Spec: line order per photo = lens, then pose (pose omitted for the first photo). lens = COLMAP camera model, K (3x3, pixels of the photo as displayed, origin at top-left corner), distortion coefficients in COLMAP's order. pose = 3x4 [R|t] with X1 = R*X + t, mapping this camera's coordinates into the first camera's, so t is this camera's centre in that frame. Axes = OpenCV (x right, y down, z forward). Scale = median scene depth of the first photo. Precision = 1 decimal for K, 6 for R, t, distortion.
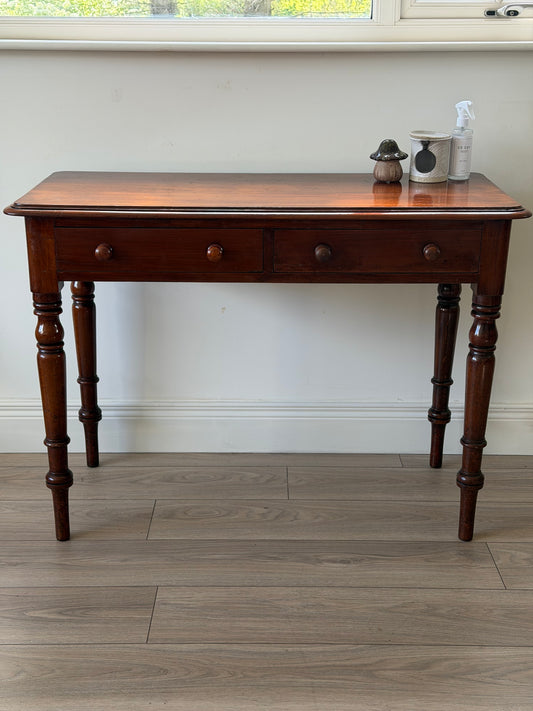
lens RADIAL K [[986.0, 0, 266.5], [0, 986.0, 355.5], [0, 0, 1]] dist [0.240974, -0.564945]
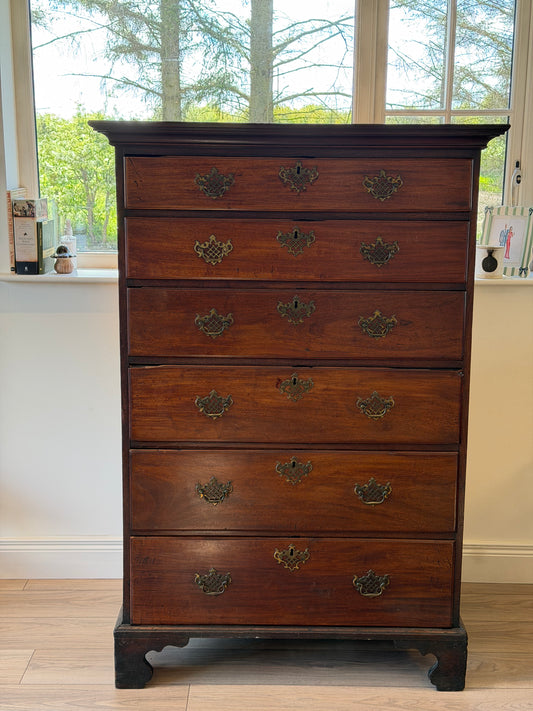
lens RADIAL K [[986.0, 0, 266.5], [0, 986.0, 355.5], [0, 0, 1]] dist [0.240974, -0.564945]
pose [[0.999986, 0.004990, 0.001497, -0.010148], [-0.004795, 0.993889, -0.110284, -0.062191], [-0.002038, 0.110275, 0.993899, -0.410078]]
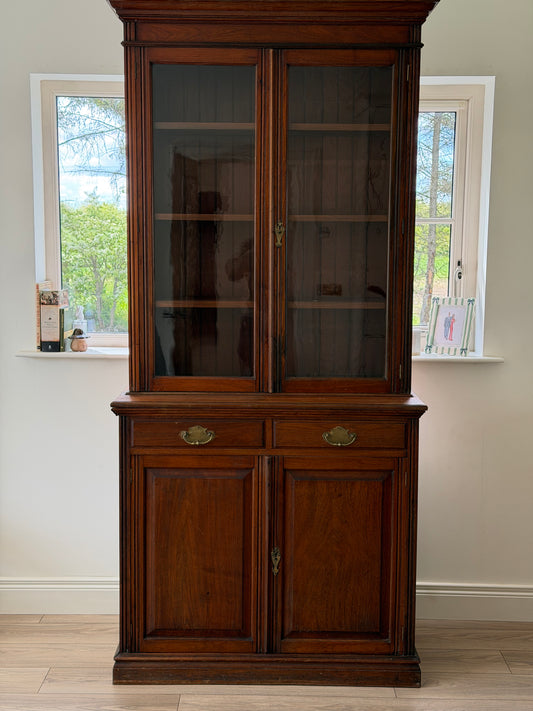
lens RADIAL K [[986.0, 0, 266.5], [0, 986.0, 355.5], [0, 0, 1]] dist [0.240974, -0.564945]
pose [[0.999951, 0.009188, -0.003753, 0.031870], [-0.009741, 0.980965, -0.193939, 0.009643], [0.001899, 0.193966, 0.981006, -0.715839]]
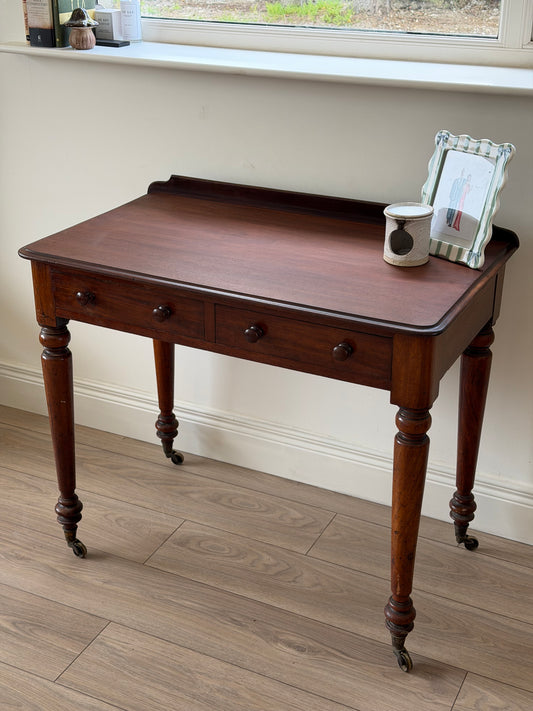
lens RADIAL K [[986.0, 0, 266.5], [0, 986.0, 355.5], [0, 0, 1]] dist [0.240974, -0.564945]
pose [[0.896713, 0.184745, -0.402213, 0.412485], [-0.138143, 0.980148, 0.142222, -0.212347], [0.420503, -0.071969, 0.904432, 0.159924]]
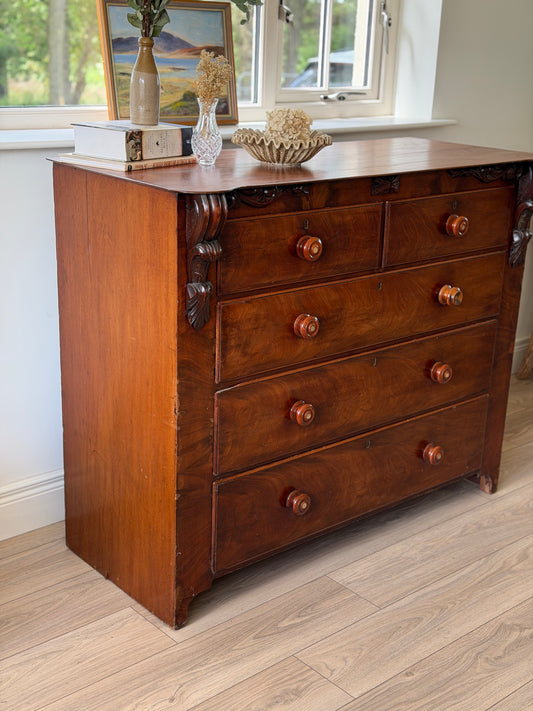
lens RADIAL K [[986.0, 0, 266.5], [0, 986.0, 355.5], [0, 0, 1]] dist [0.240974, -0.564945]
pose [[0.746179, -0.185196, 0.639468, -0.945685], [0.176614, 0.981179, 0.078072, -0.155654], [-0.641892, 0.054683, 0.764843, 0.076579]]
